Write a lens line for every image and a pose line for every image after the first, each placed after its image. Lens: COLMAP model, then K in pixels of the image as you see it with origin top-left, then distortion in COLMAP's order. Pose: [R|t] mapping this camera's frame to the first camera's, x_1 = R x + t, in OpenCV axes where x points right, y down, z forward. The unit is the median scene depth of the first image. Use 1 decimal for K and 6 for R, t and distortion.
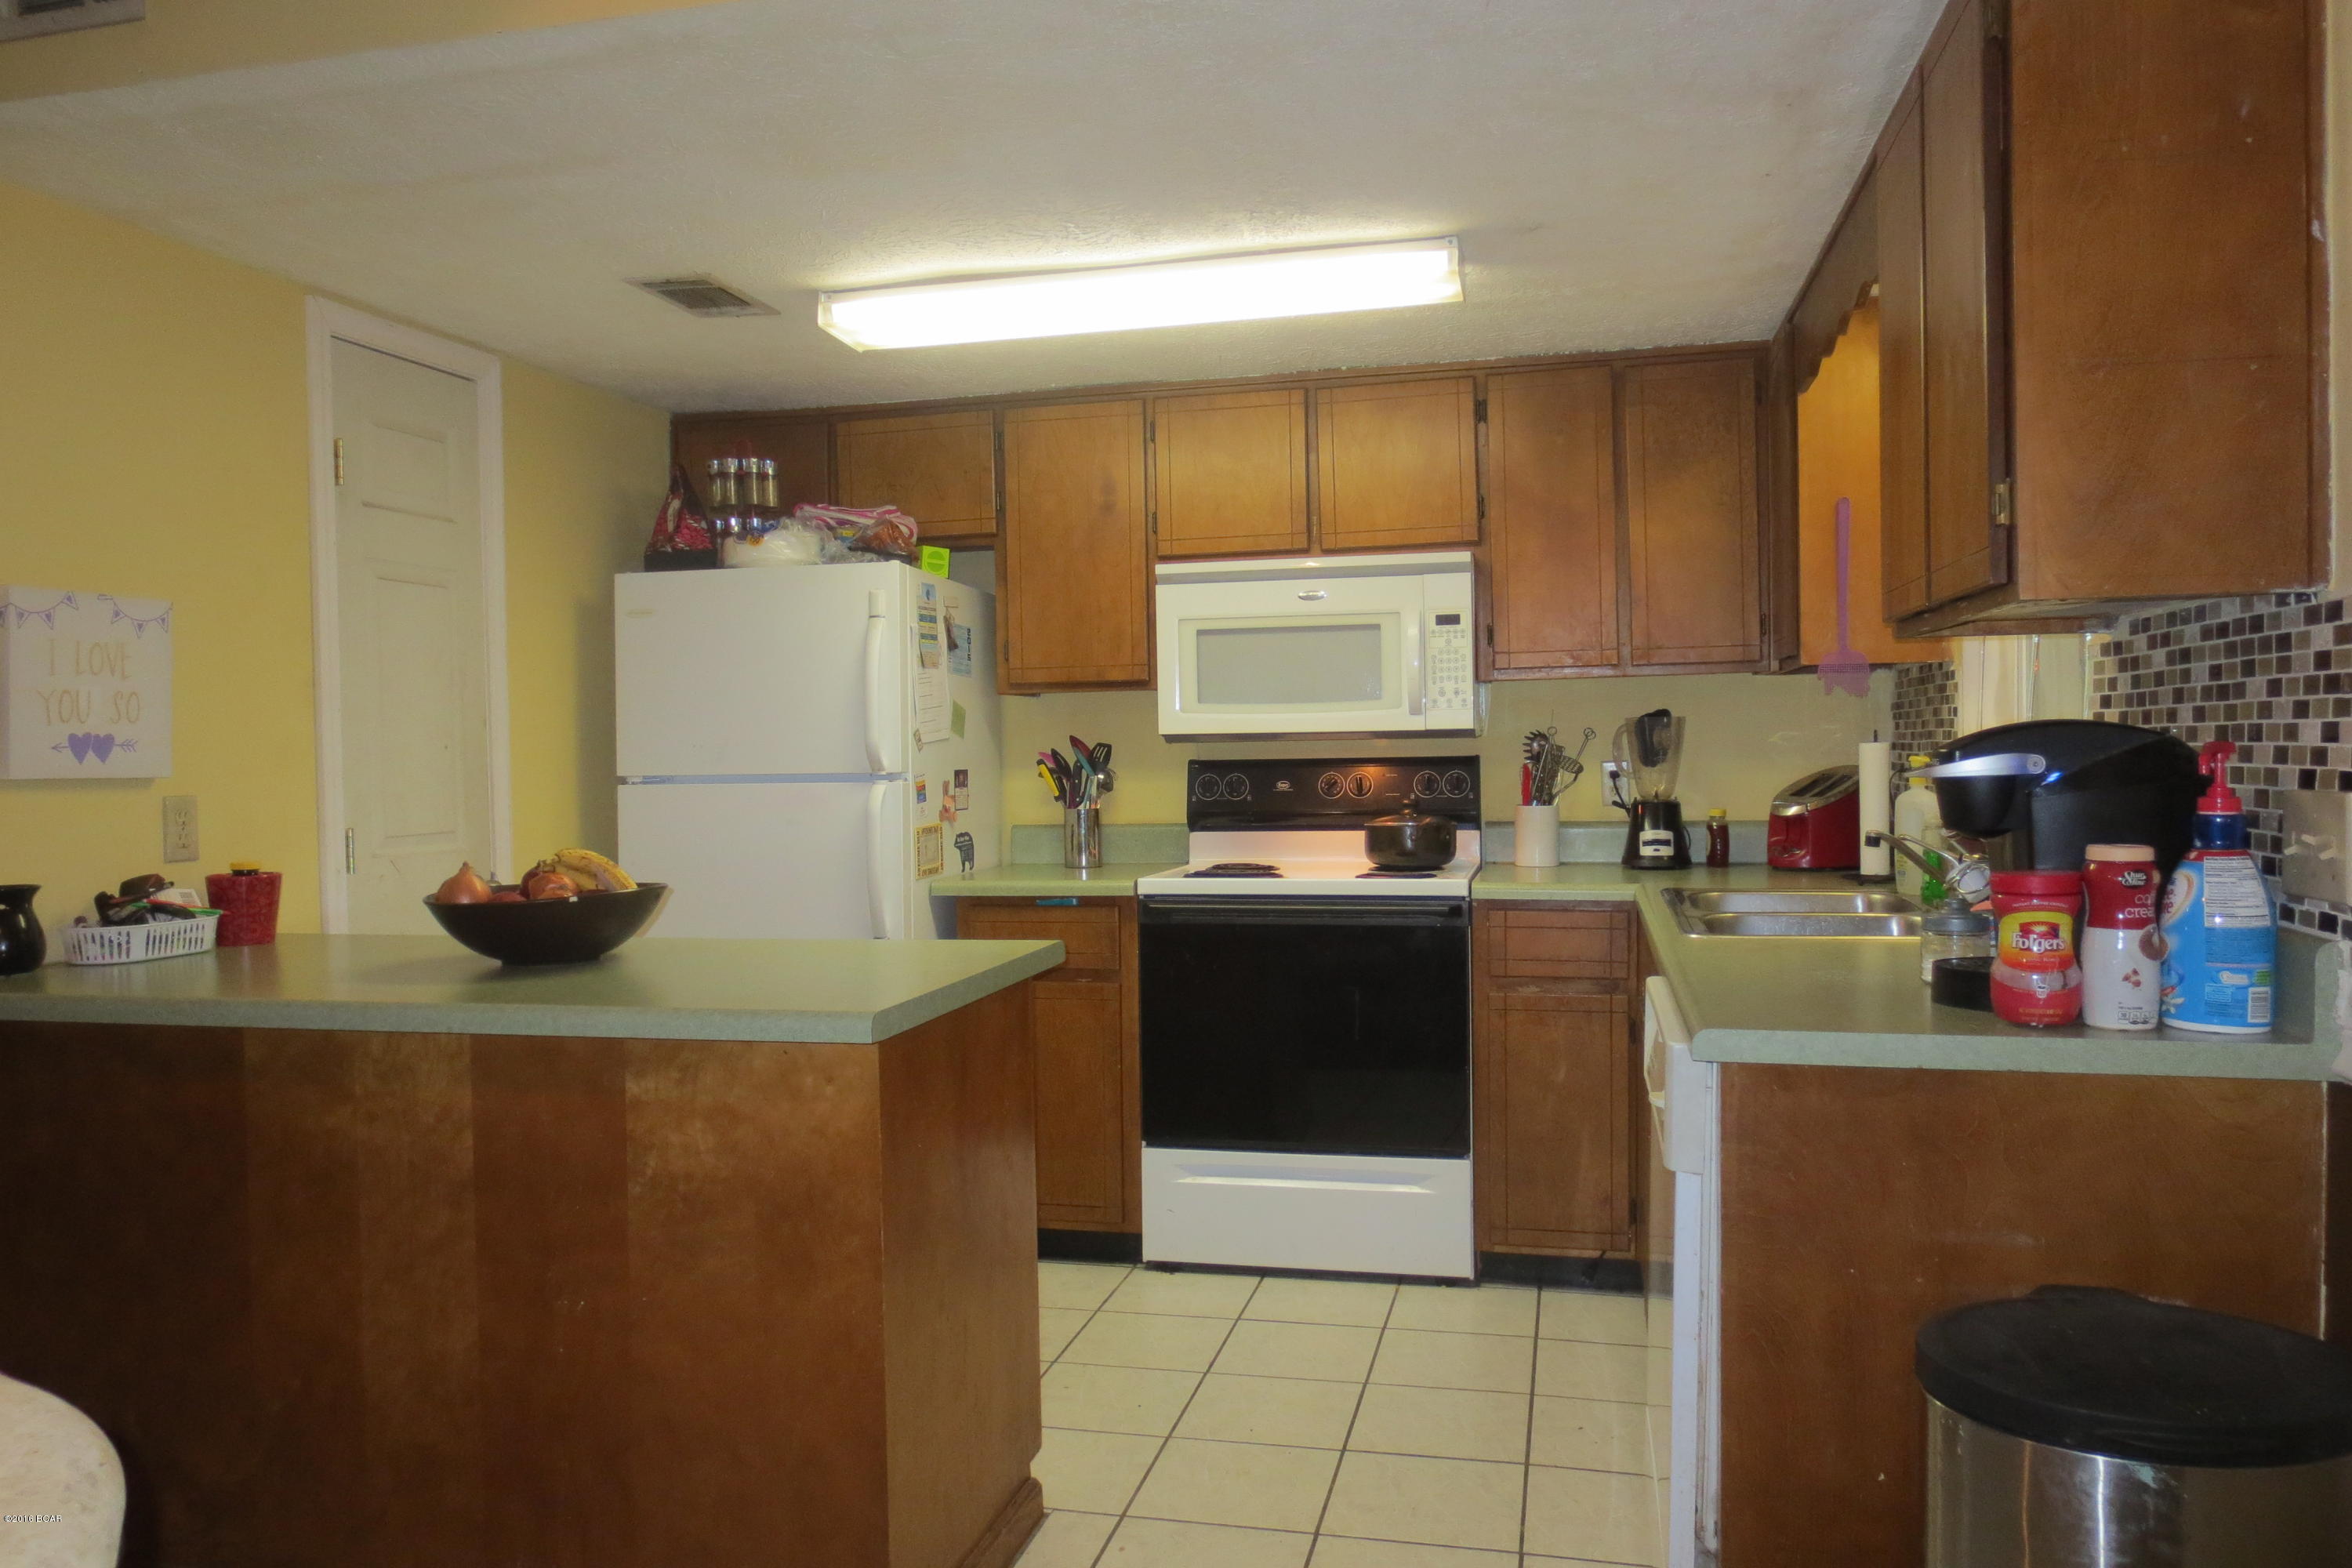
lens RADIAL K [[1680.1, 0, 1171.1], [0, 1680.1, 781.1], [0, 0, 1]] dist [-0.033050, 0.021108]
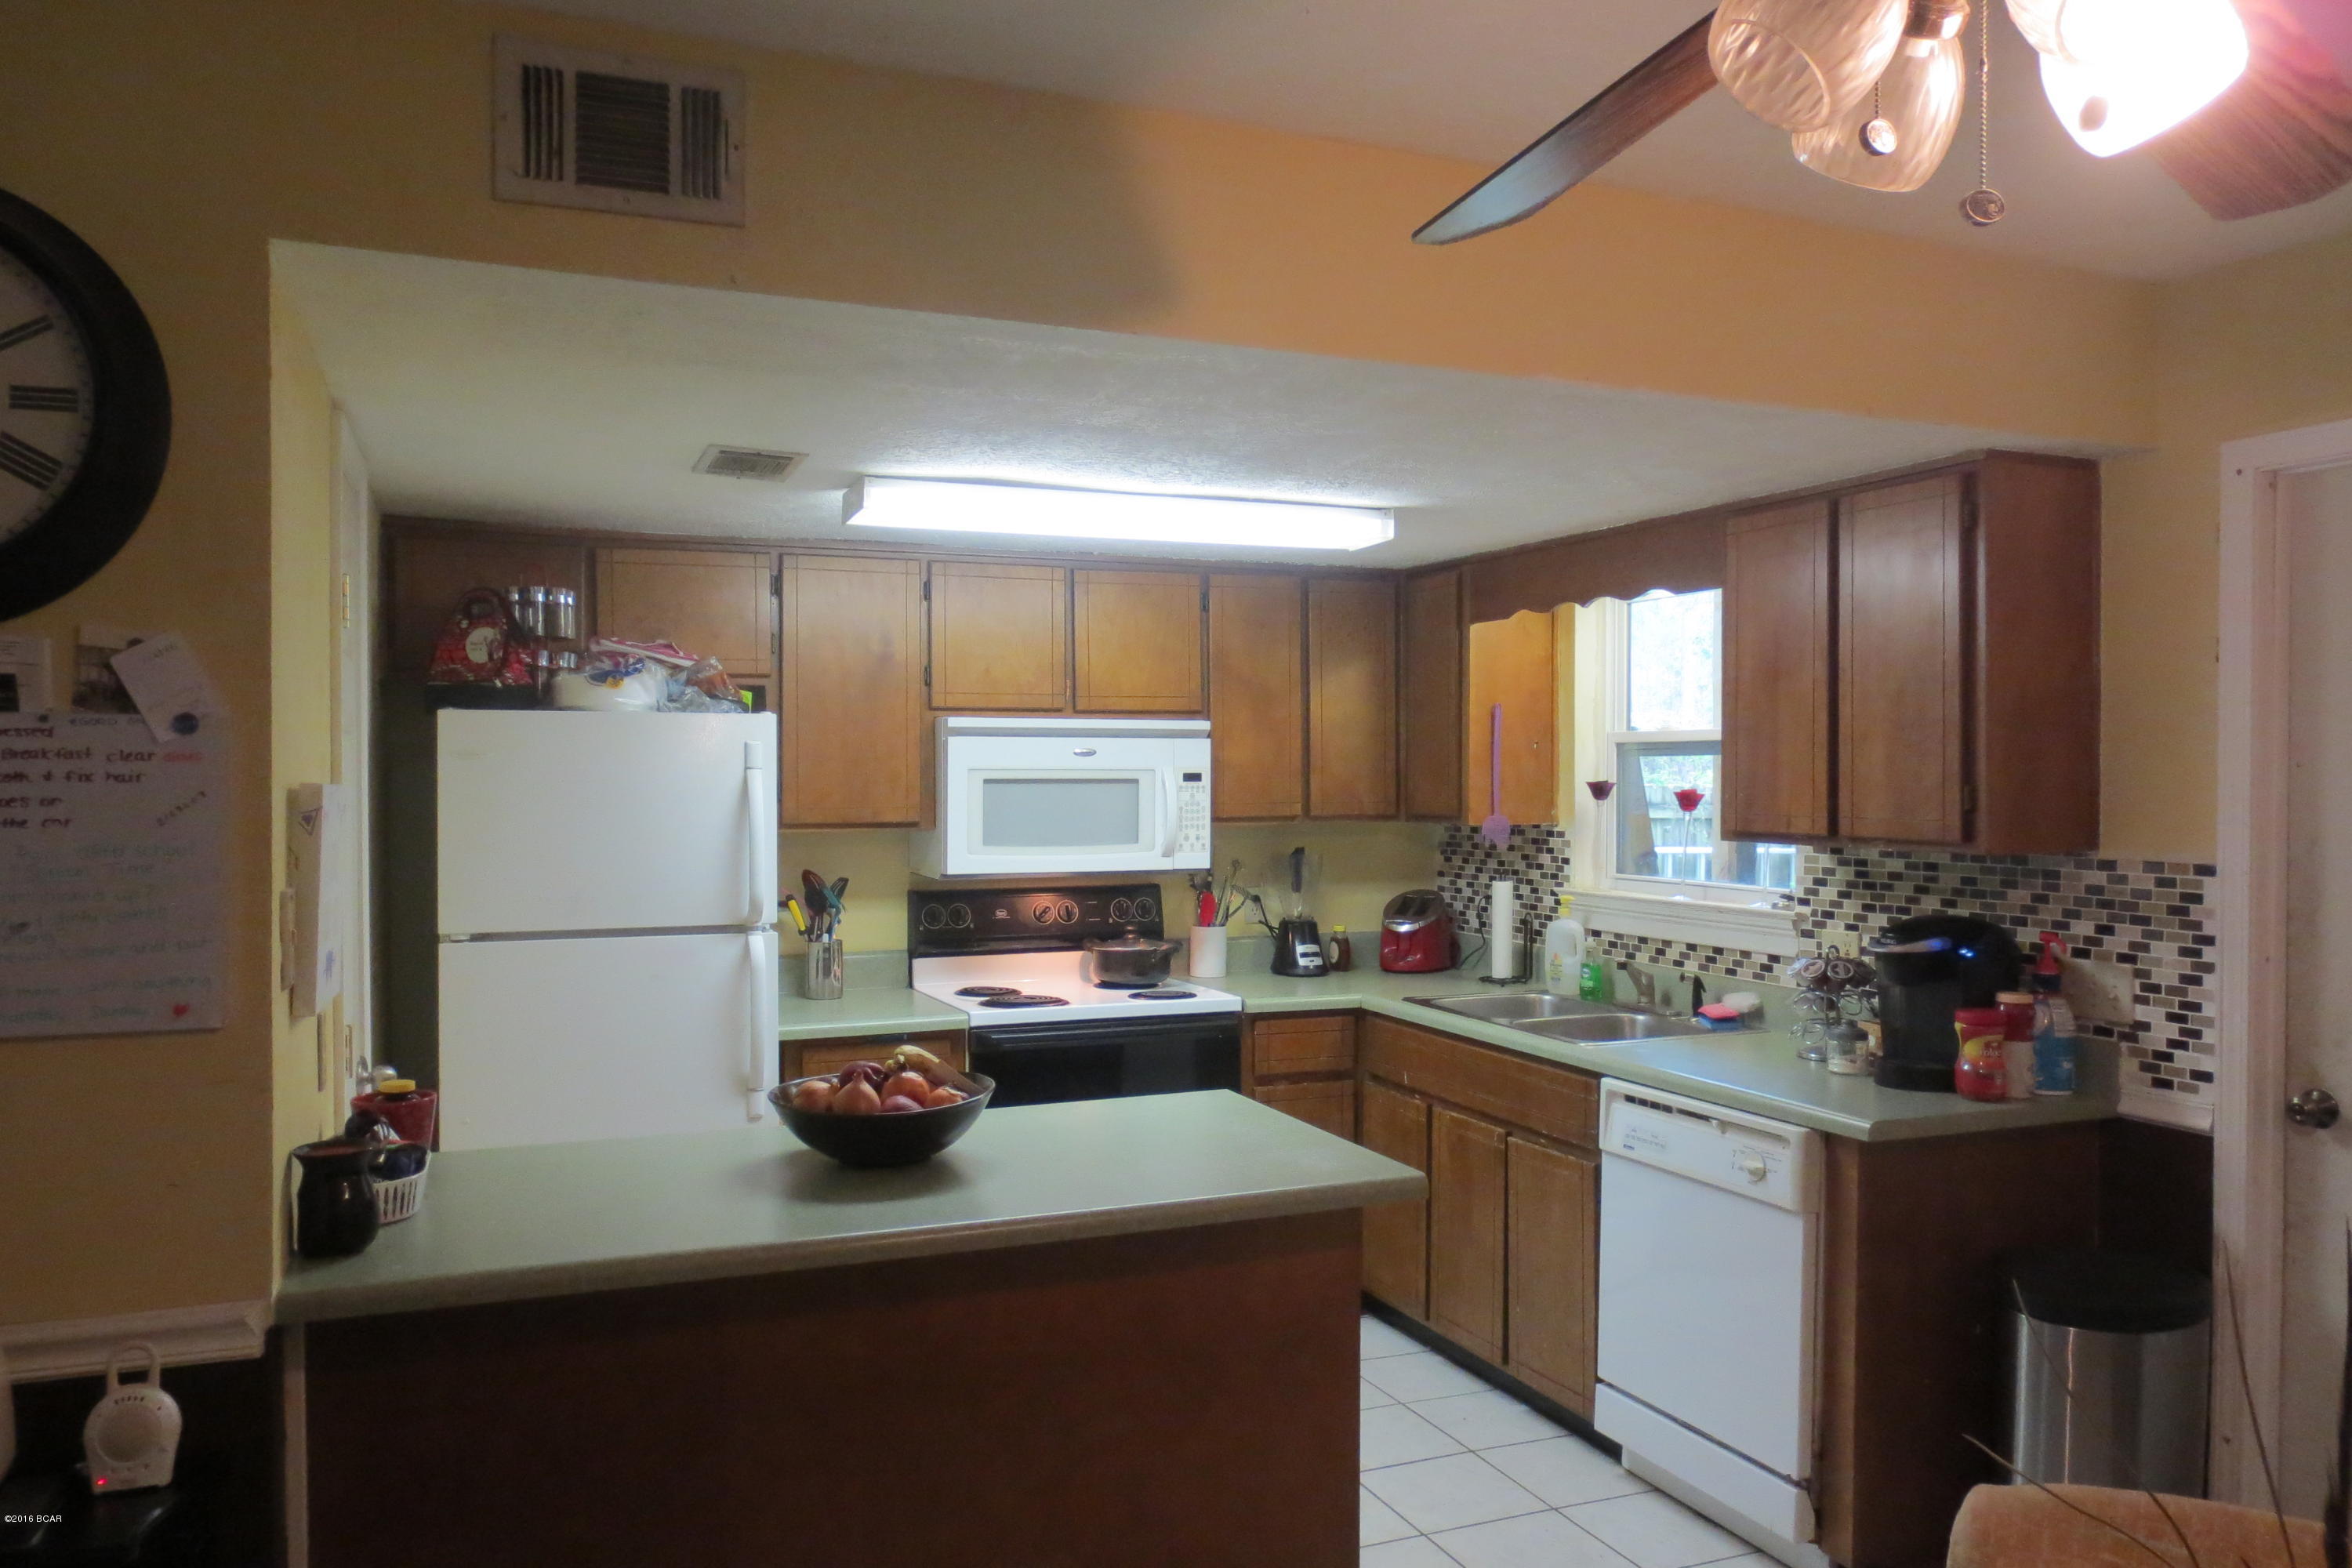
lens RADIAL K [[1680.1, 0, 1171.1], [0, 1680.1, 781.1], [0, 0, 1]] dist [-0.033050, 0.021108]
pose [[0.811938, 0.014357, 0.583567, -0.533345], [-0.001462, 0.999744, -0.022562, -0.065123], [-0.583741, 0.017466, 0.811752, 0.038214]]
